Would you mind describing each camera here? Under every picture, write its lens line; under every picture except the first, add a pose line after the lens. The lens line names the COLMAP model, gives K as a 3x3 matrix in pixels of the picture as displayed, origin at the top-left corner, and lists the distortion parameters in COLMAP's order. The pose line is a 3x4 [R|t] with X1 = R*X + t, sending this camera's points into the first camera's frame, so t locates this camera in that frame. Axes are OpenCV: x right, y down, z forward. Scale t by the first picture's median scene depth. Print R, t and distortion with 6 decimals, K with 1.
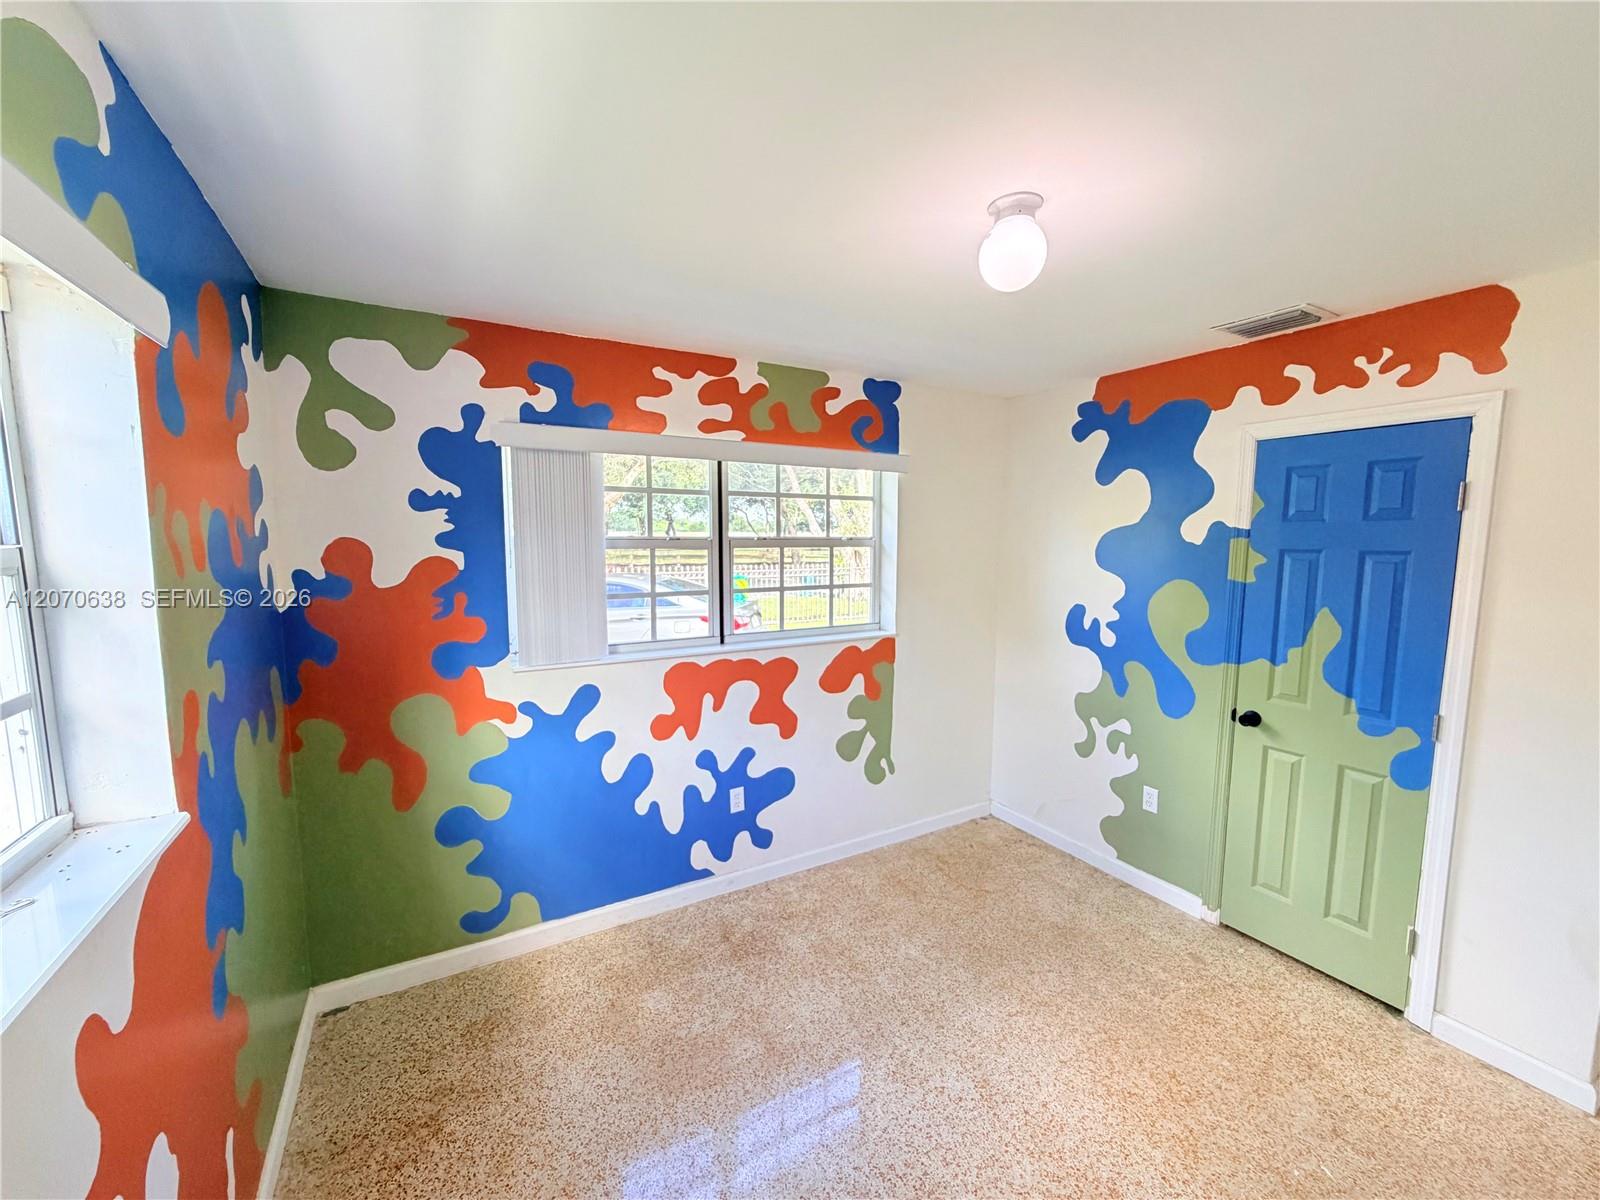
lens RADIAL K [[636.2, 0, 797.7], [0, 636.2, 604.1], [0, 0, 1]] dist [-0.001291, 0.000249]
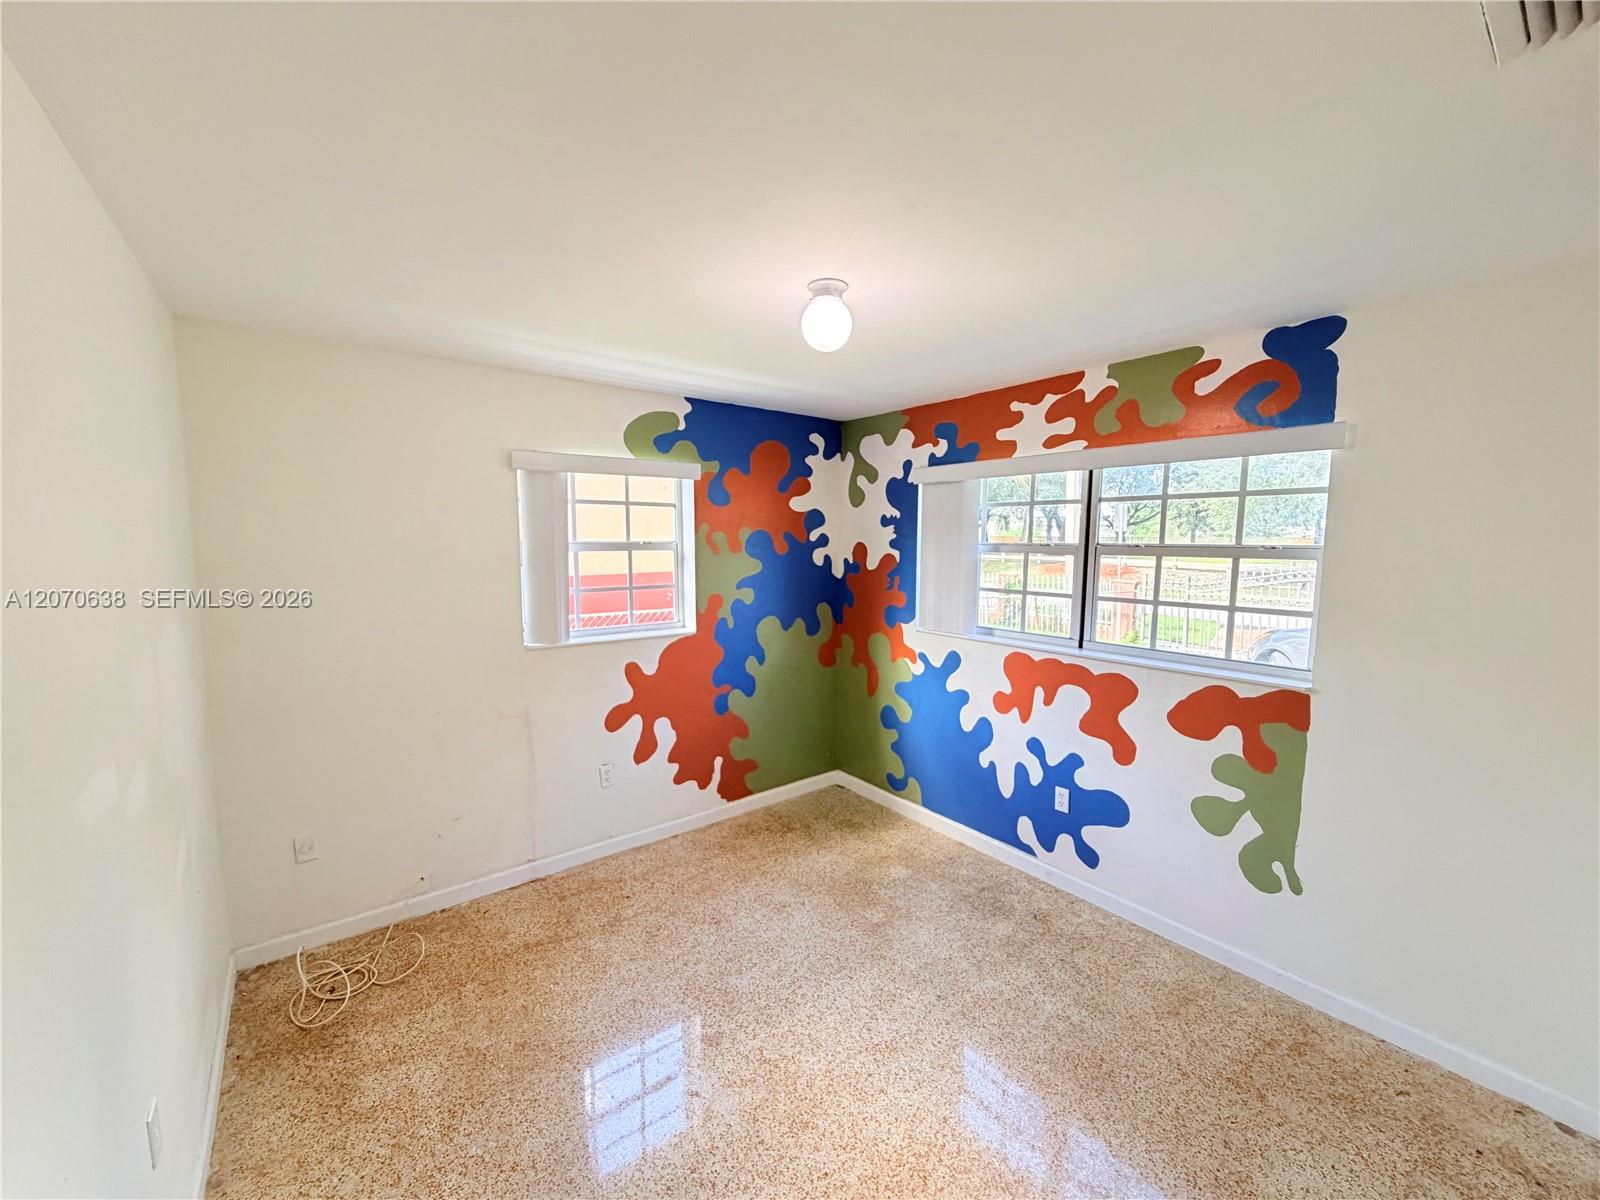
lens RADIAL K [[636.2, 0, 797.7], [0, 636.2, 604.1], [0, 0, 1]] dist [-0.001291, 0.000249]
pose [[0.134317, 0.099258, -0.985955, 0.901790], [-0.110521, 0.990264, 0.084635, -0.048063], [0.984756, 0.097601, 0.143979, 0.438305]]
